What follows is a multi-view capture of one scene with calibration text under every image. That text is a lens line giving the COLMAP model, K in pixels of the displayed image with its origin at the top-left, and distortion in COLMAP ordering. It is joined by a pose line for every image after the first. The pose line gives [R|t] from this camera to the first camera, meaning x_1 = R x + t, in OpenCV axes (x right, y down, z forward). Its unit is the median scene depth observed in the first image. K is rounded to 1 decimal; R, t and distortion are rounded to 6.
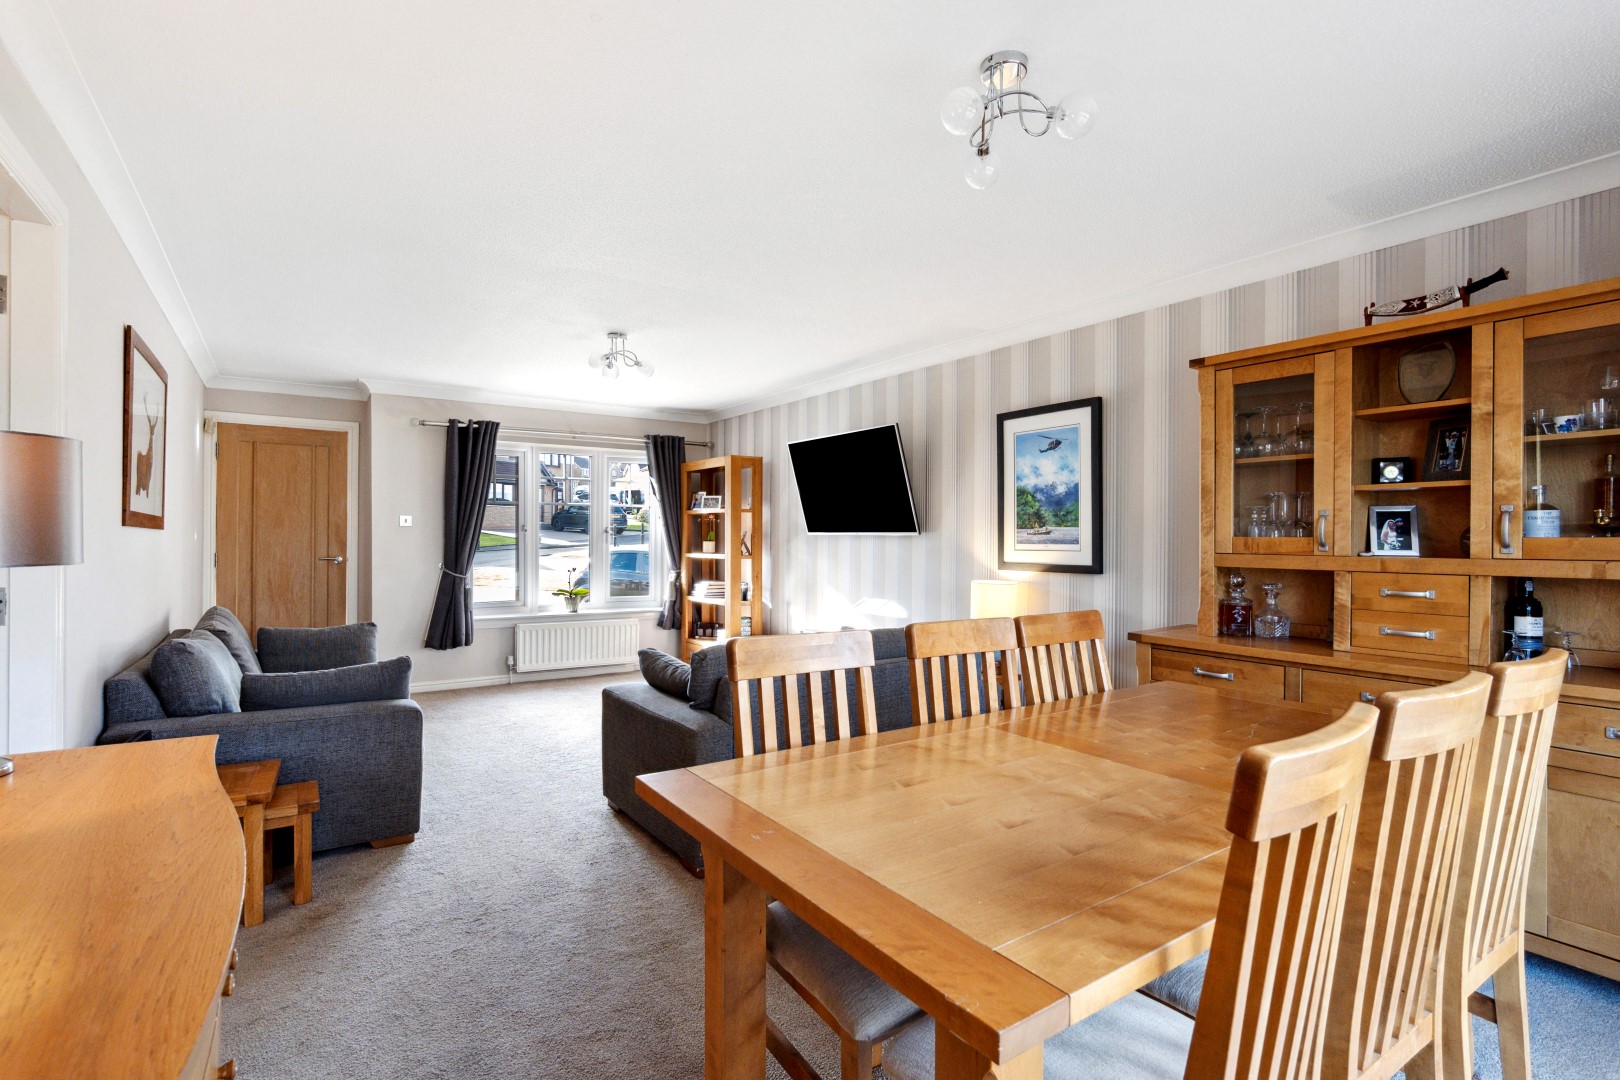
lens RADIAL K [[768.9, 0, 820.3], [0, 768.9, 536.5], [0, 0, 1]] dist [-0.012663, 0.000102]
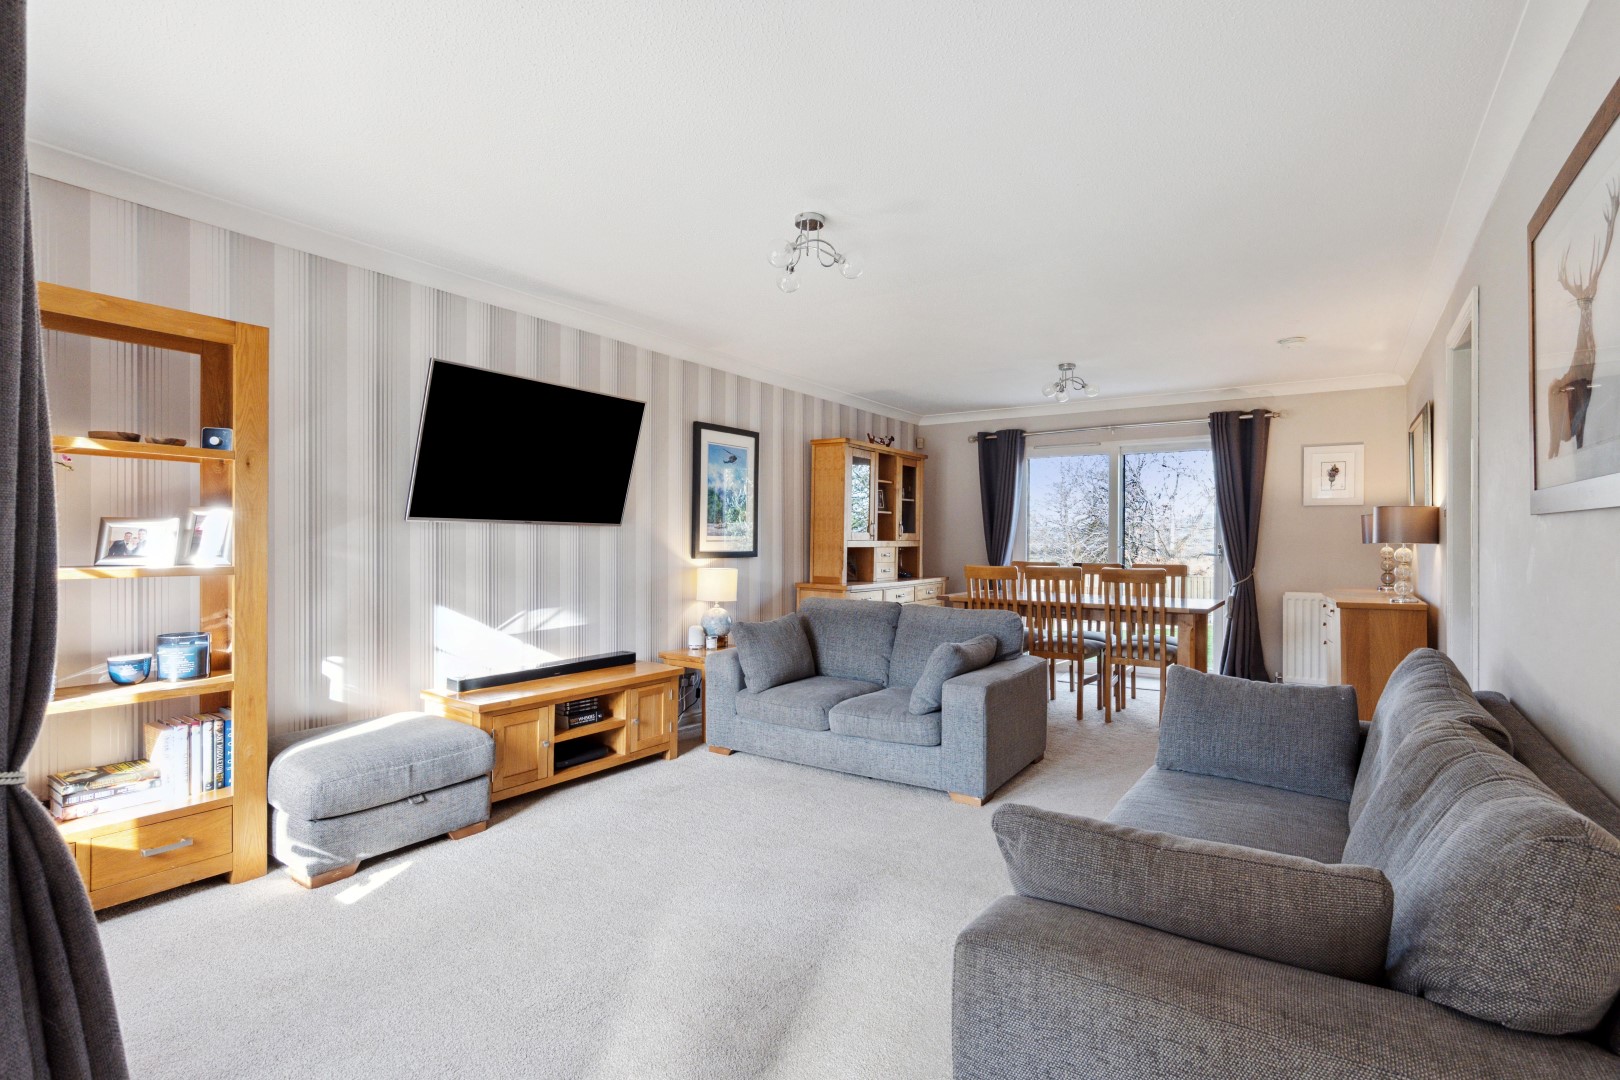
lens RADIAL K [[768.9, 0, 820.0], [0, 768.9, 539.7], [0, 0, 1]] dist [-0.012663, 0.000102]
pose [[-0.380531, -0.007355, 0.924739, -0.910742], [-0.007477, 0.999960, 0.004877, 0.008389], [-0.924738, -0.005059, -0.380571, 1.301378]]
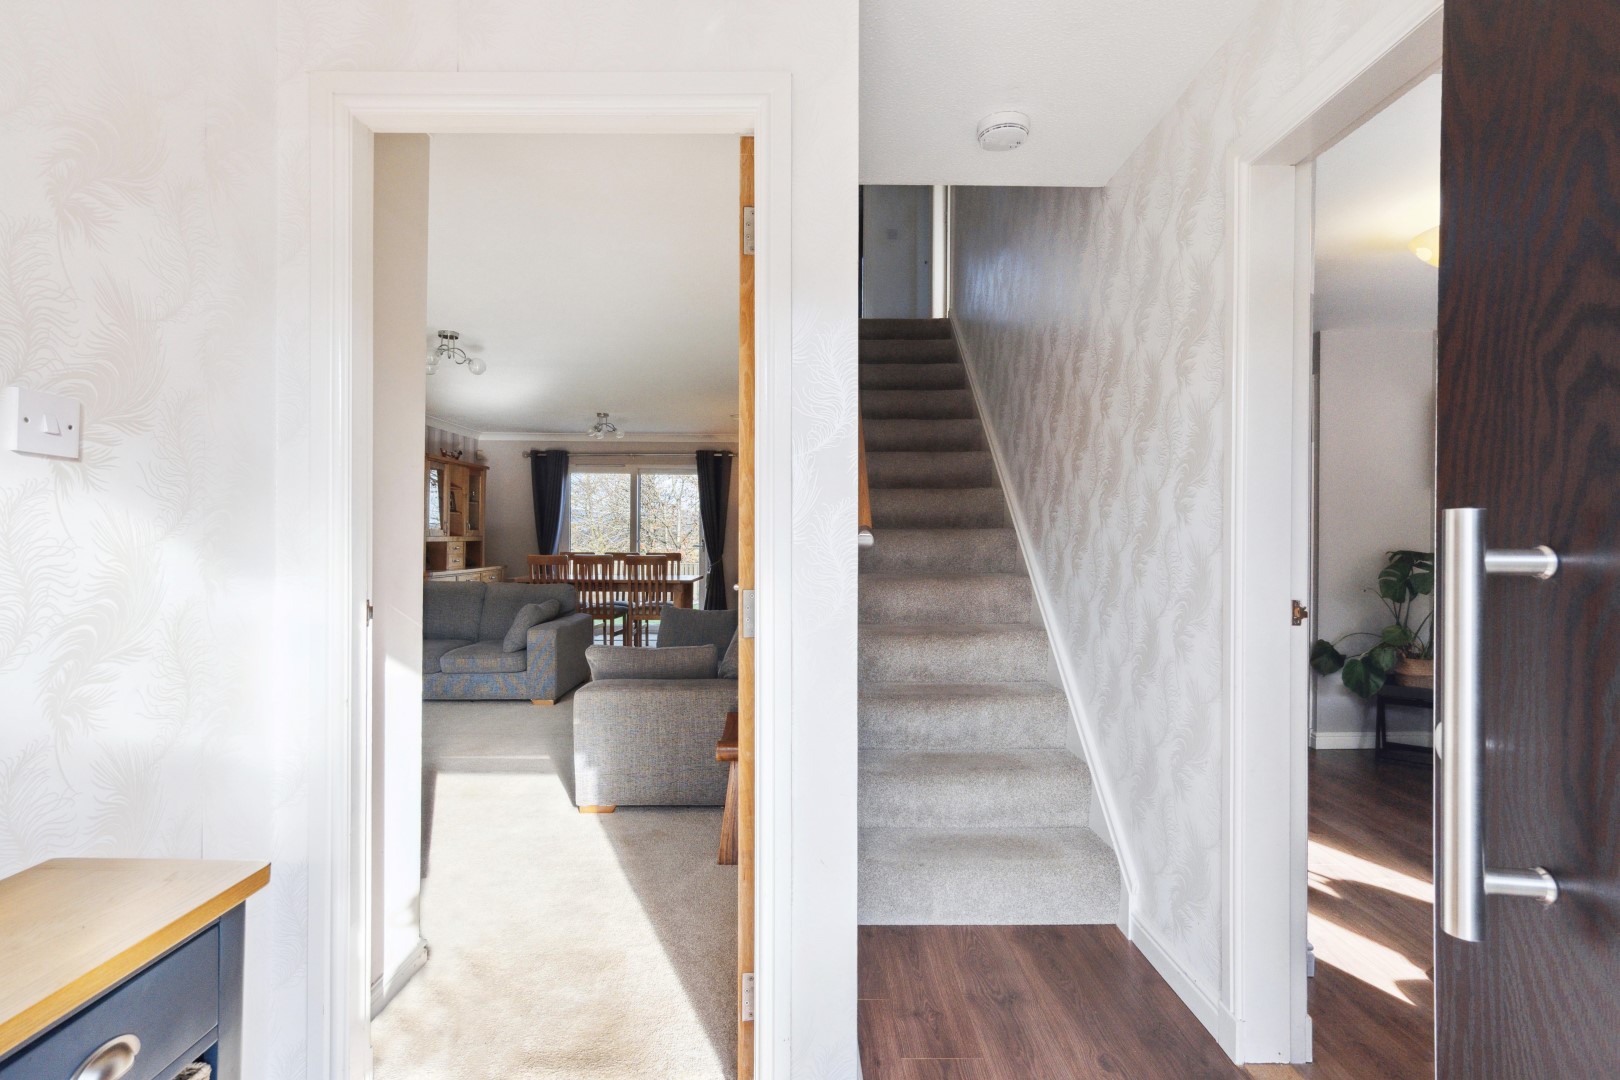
lens RADIAL K [[768.9, 0, 810.7], [0, 768.9, 534.2], [0, 0, 1]] dist [-0.012663, 0.000102]
pose [[-0.831850, -0.011185, 0.554888, -1.247938], [-0.011599, 0.999929, 0.002767, -0.001666], [-0.554879, -0.004135, -0.831921, 1.619976]]
